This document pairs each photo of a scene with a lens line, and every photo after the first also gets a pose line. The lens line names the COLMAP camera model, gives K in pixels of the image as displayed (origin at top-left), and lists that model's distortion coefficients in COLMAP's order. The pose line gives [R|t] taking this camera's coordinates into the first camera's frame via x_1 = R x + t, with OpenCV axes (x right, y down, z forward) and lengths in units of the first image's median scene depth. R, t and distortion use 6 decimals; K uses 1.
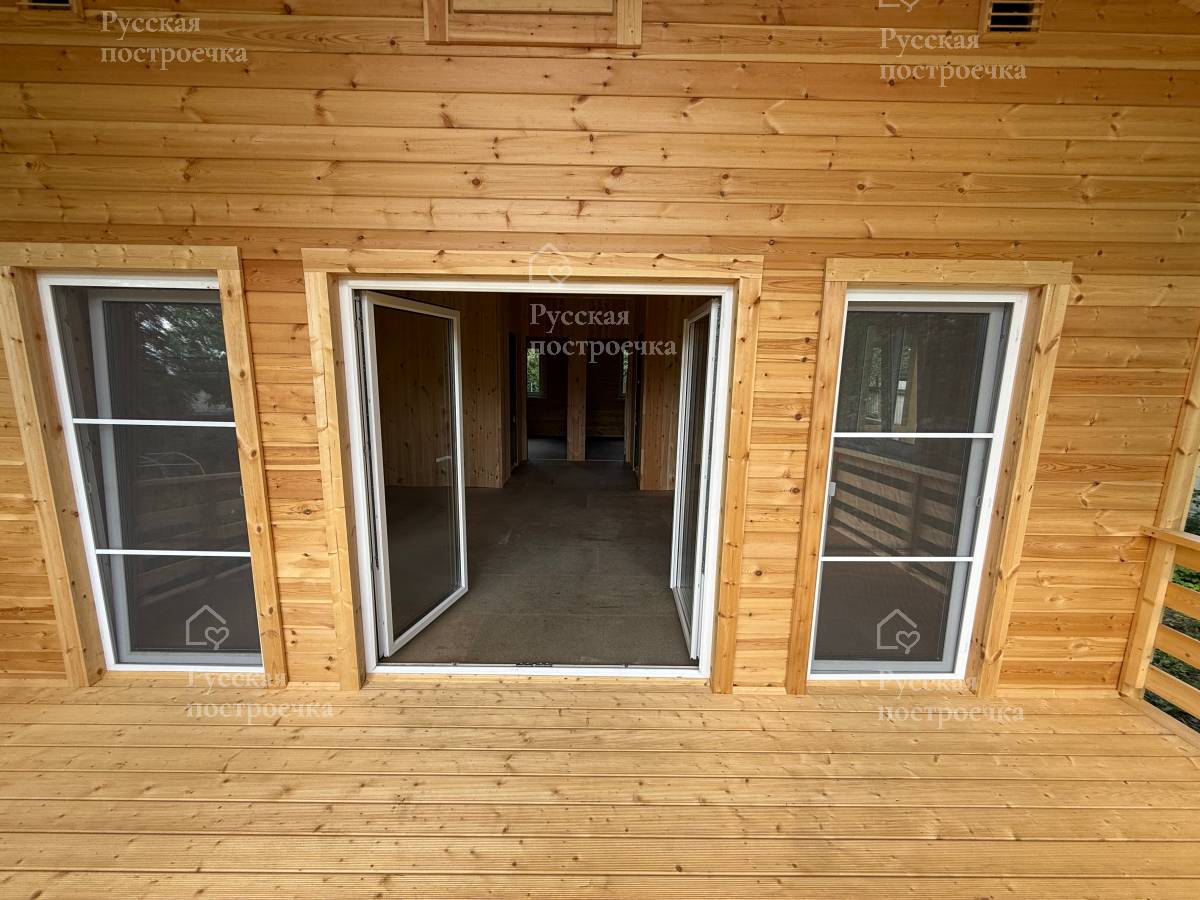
lens RADIAL K [[476.6, 0, 600.0], [0, 476.6, 450.0], [0, 0, 1]] dist [-0.001408, -0.000089]
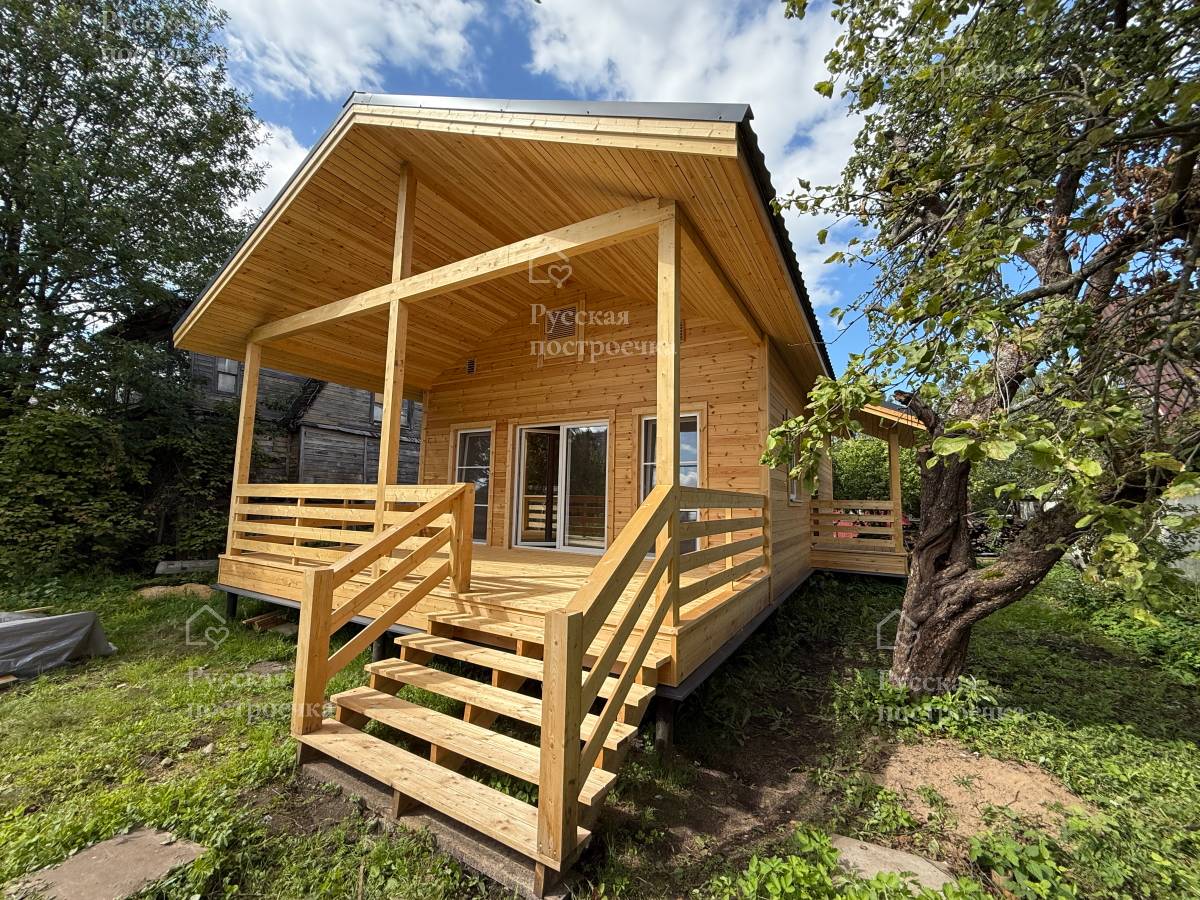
lens RADIAL K [[476.6, 0, 600.0], [0, 476.6, 450.0], [0, 0, 1]] dist [-0.001408, -0.000089]
pose [[0.862951, -0.053235, -0.502476, 1.870251], [-0.093051, 0.960684, -0.261586, 0.729582], [0.496646, 0.272492, 0.824070, -1.684022]]
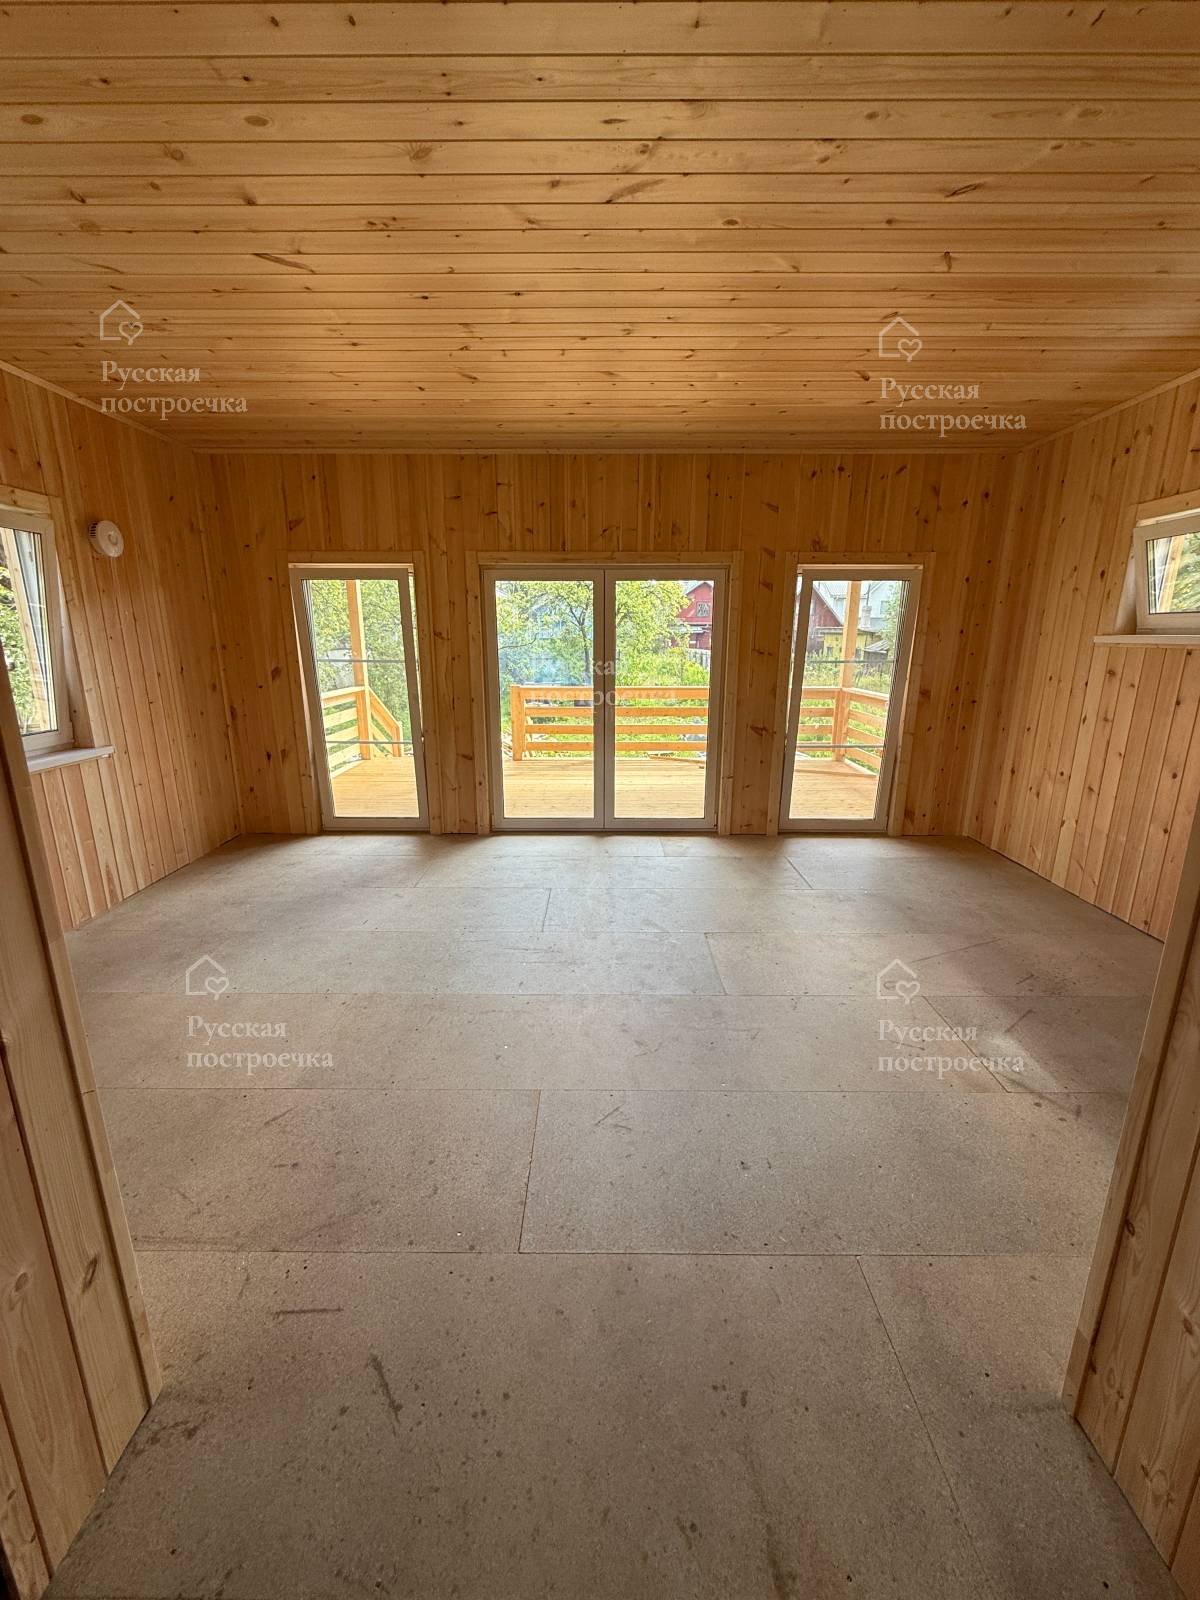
lens RADIAL K [[635.5, 0, 603.0], [0, 635.5, 794.5], [0, 0, 1]] dist [-0.001408, -0.000089]
pose [[-0.999666, -0.024663, 0.007688, -0.060159], [-0.019541, 0.916553, 0.399436, -0.191232], [-0.016897, 0.399152, -0.916729, 1.188654]]
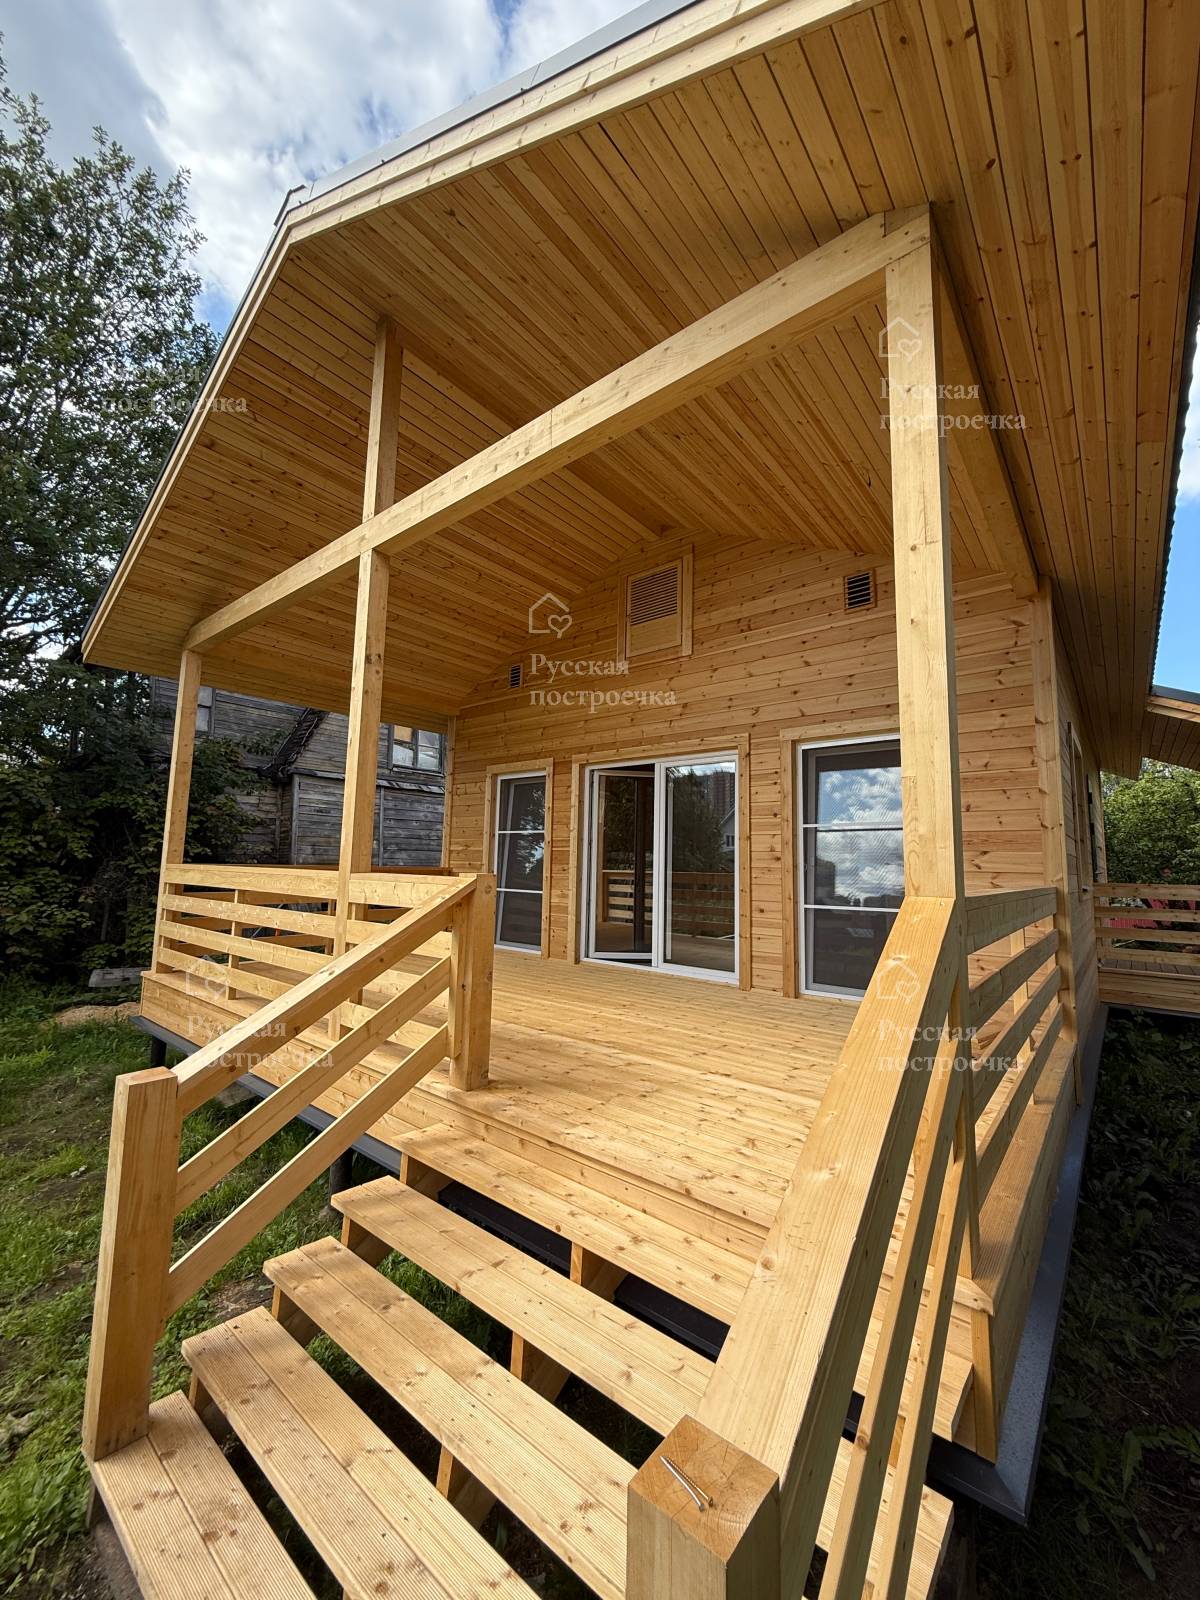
lens RADIAL K [[635.5, 0, 603.0], [0, 635.5, 794.5], [0, 0, 1]] dist [-0.001408, -0.000089]
pose [[0.770137, -0.072083, -0.633793, 1.476201], [-0.117583, 0.960525, -0.252121, 0.543434], [0.626948, 0.268691, 0.731260, -1.171086]]
